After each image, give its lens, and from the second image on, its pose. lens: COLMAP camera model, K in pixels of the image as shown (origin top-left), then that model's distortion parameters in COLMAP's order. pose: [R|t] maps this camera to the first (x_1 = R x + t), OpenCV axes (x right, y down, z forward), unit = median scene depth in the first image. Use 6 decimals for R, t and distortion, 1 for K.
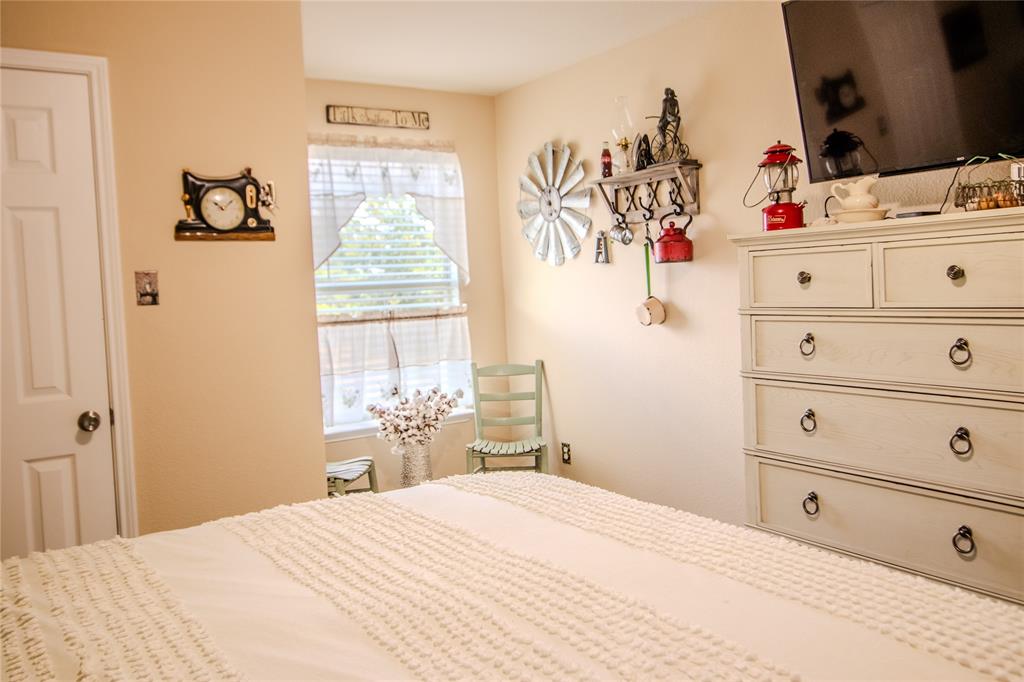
lens RADIAL K [[858.3, 0, 508.7], [0, 858.3, 323.2], [0, 0, 1]] dist [0.060941, -0.001243]
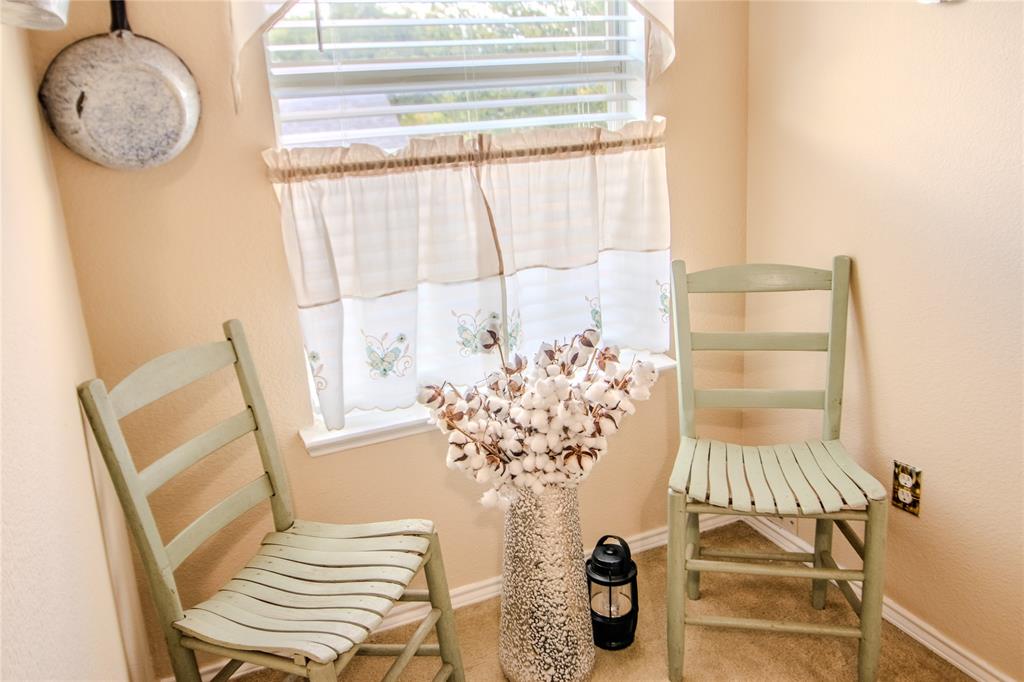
lens RADIAL K [[858.3, 0, 508.7], [0, 858.3, 323.2], [0, 0, 1]] dist [0.060941, -0.001243]
pose [[0.990881, 0.030174, -0.131316, -0.071522], [-0.000499, 0.975417, 0.220367, -0.018058], [0.134737, -0.218292, 0.966537, 0.611612]]
